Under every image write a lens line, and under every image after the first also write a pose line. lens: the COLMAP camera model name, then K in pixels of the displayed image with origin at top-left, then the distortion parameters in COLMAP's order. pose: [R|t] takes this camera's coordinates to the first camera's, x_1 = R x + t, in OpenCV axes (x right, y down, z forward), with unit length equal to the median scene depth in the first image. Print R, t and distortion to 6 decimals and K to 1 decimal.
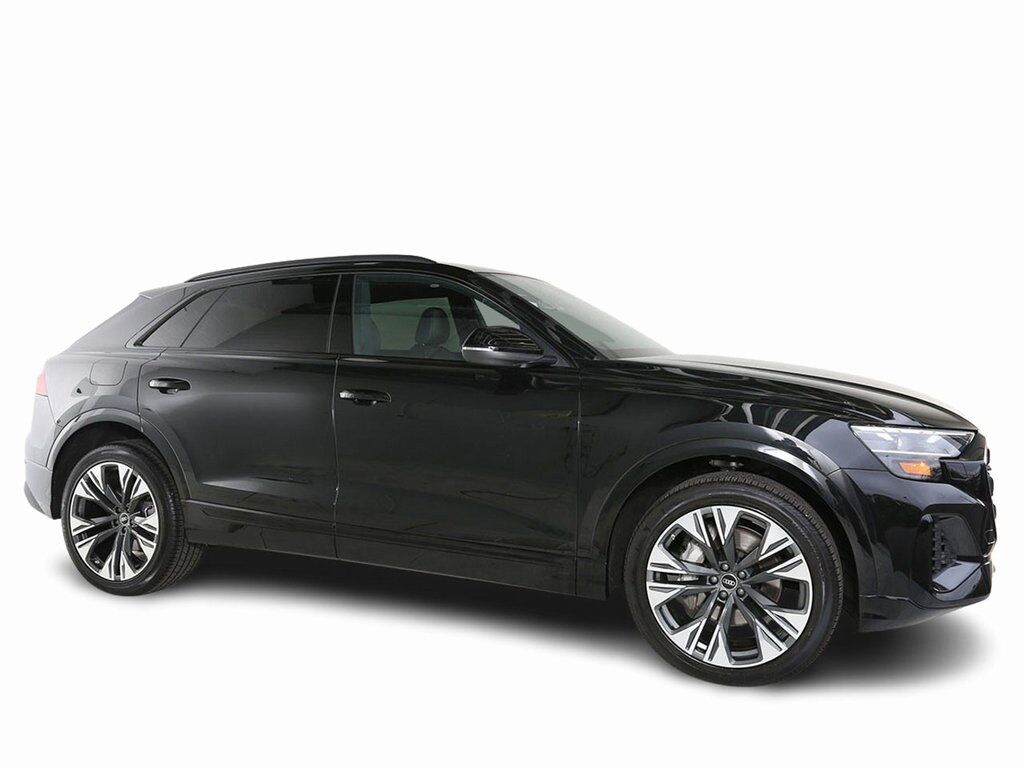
lens RADIAL K [[828.5, 0, 508.9], [0, 828.5, 388.5], [0, 0, 1]] dist [-0.042833, 0.015102]
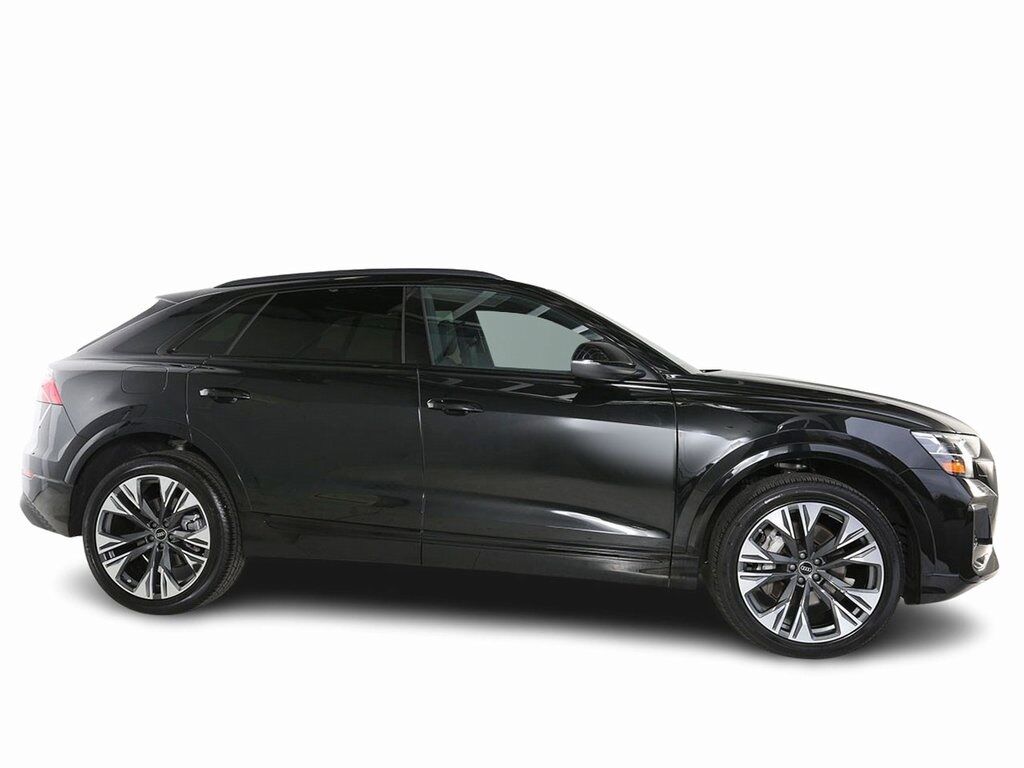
lens RADIAL K [[828.5, 0, 489.5], [0, 828.5, 380.8], [0, 0, 1]] dist [-0.042833, 0.015102]
pose [[0.975368, 0.001748, 0.220578, -0.410798], [-0.001535, 0.999998, -0.001135, -0.024904], [-0.220579, 0.000768, 0.975369, -0.020828]]
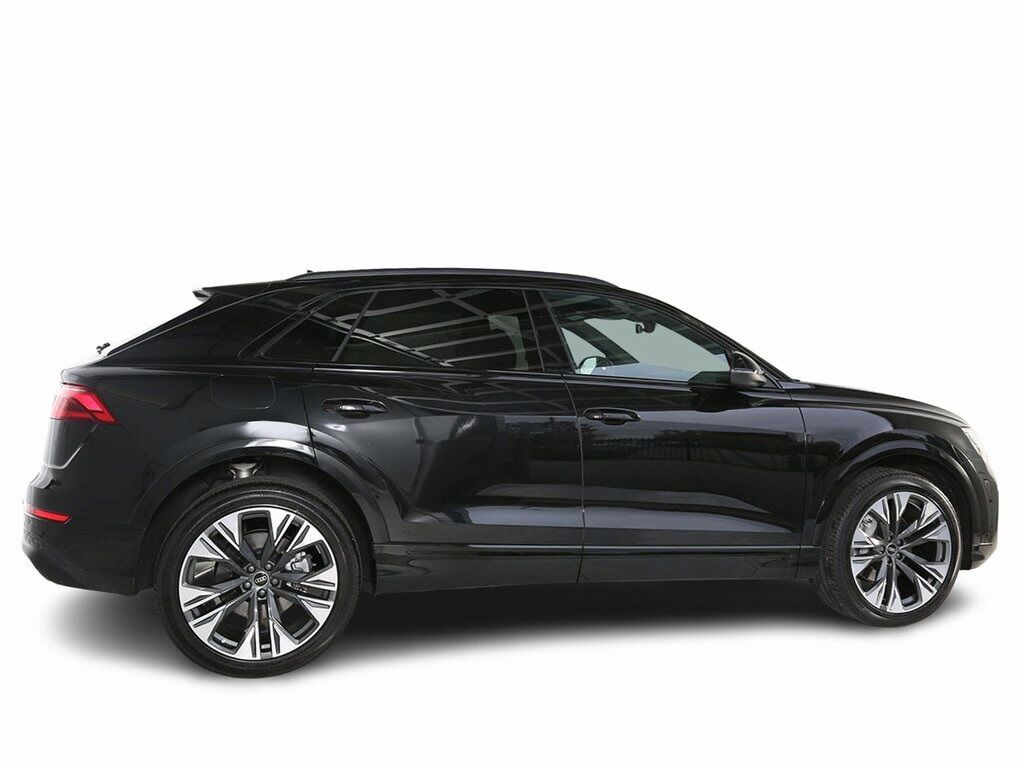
lens RADIAL K [[828.5, 0, 507.7], [0, 828.5, 379.1], [0, 0, 1]] dist [-0.042833, 0.015102]
pose [[0.799105, -0.000653, 0.601192, -1.006414], [0.006041, 0.999958, -0.006945, -0.033365], [-0.601162, 0.009181, 0.799075, 0.307874]]
